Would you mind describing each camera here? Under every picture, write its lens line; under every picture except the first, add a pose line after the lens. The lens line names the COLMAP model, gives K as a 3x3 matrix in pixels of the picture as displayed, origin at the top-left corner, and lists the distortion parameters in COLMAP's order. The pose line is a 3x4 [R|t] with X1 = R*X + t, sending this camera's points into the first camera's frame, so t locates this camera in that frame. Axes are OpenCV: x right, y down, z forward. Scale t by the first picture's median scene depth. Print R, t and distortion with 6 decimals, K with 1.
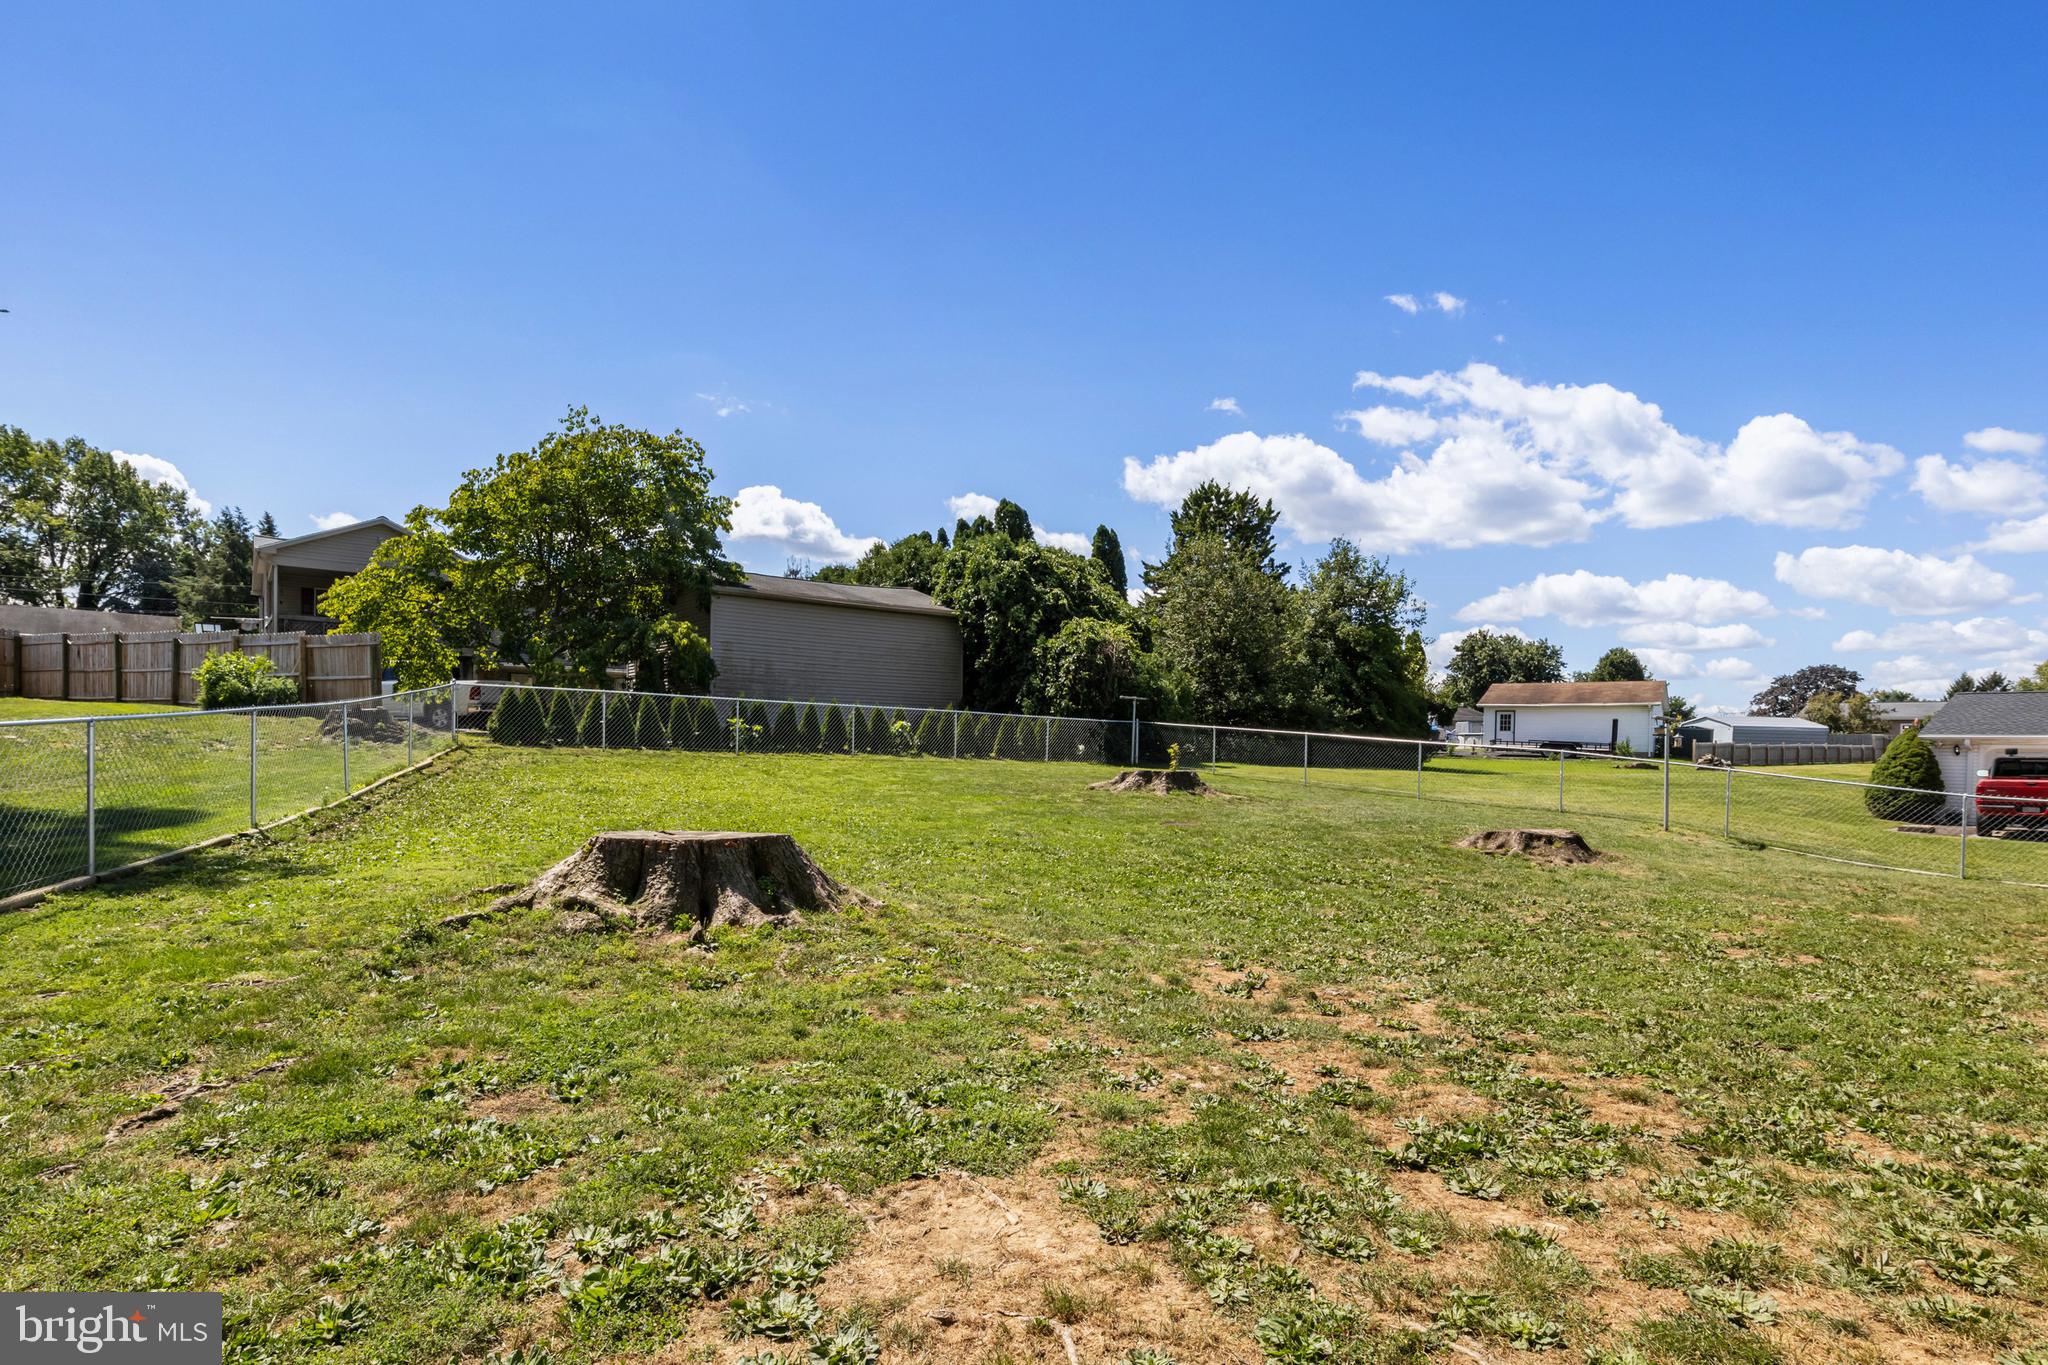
lens RADIAL K [[1058.7, 0, 1023.1], [0, 1058.7, 754.8], [0, 0, 1]] dist [-0.000888, -0.000346]
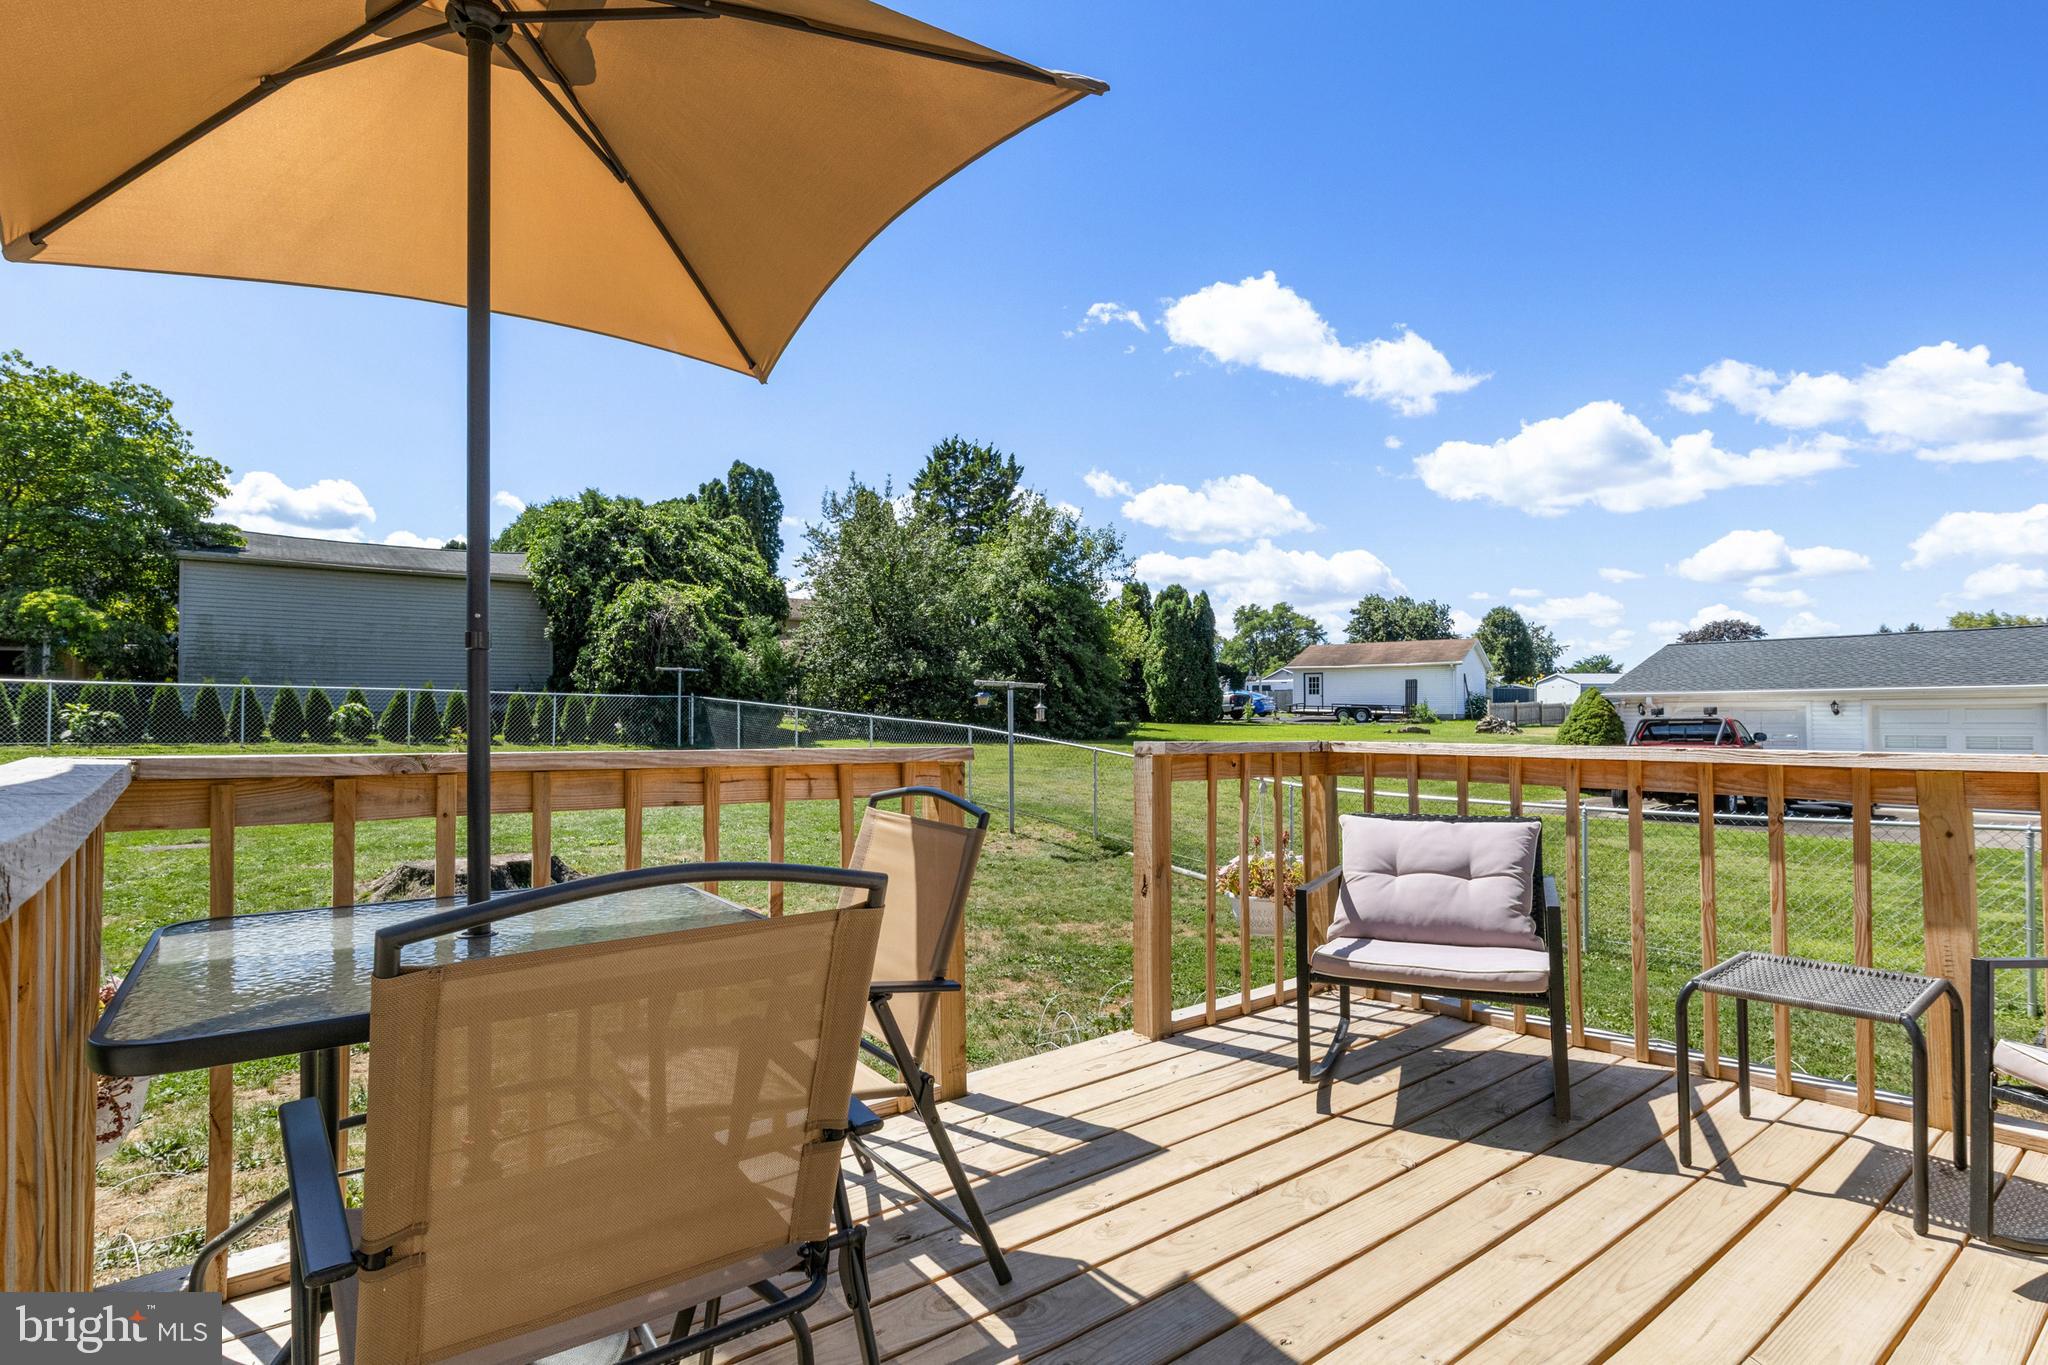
lens RADIAL K [[1015.0, 0, 1024.1], [0, 1015.0, 699.5], [0, 0, 1]] dist [-0.001447, -0.000786]
pose [[0.999761, -0.020257, -0.008241, 0.361879], [0.020057, 0.999520, -0.023626, -0.002976], [0.008715, 0.023455, 0.999687, 0.153150]]
